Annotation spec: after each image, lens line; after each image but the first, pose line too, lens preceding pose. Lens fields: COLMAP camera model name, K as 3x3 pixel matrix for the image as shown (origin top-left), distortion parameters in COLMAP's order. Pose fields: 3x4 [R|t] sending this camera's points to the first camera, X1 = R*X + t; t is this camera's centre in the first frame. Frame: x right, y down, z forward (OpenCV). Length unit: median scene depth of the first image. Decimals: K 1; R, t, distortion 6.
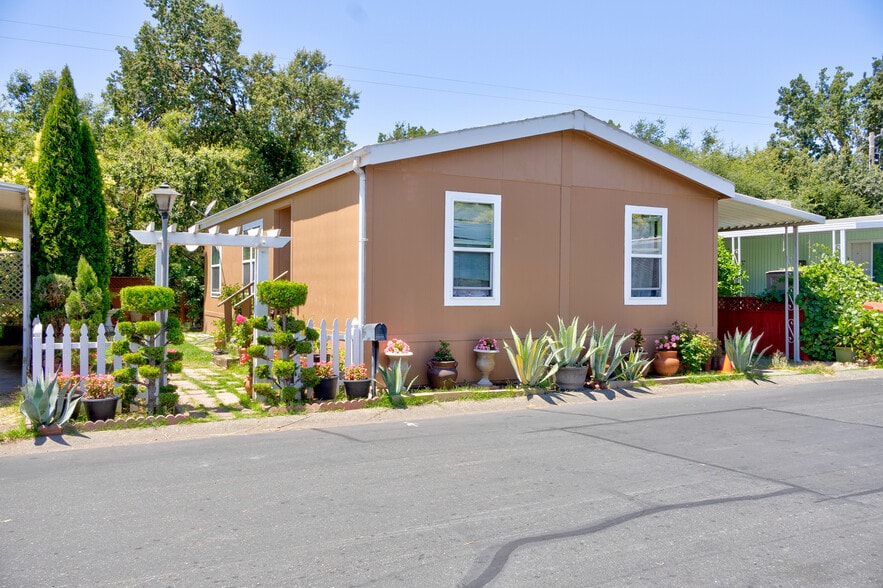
lens RADIAL K [[736.3, 0, 441.5], [0, 736.3, 294.0], [0, 0, 1]] dist [0.002748, -0.007919]
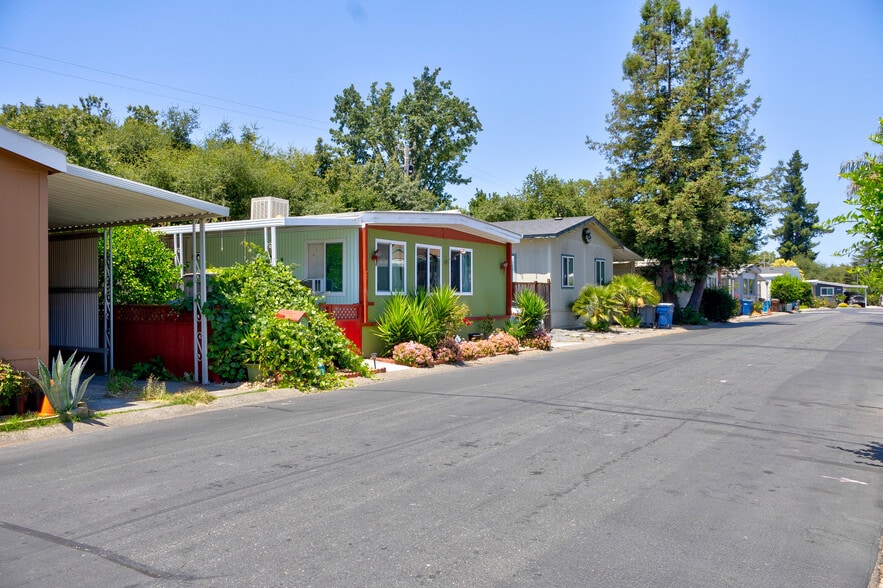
lens RADIAL K [[736.3, 0, 441.5], [0, 736.3, 294.0], [0, 0, 1]] dist [0.002748, -0.007919]
pose [[0.871147, -0.010750, 0.490904, 0.295932], [0.013799, 0.999901, -0.002591, -0.002438], [-0.490828, 0.009031, 0.871210, 0.148003]]
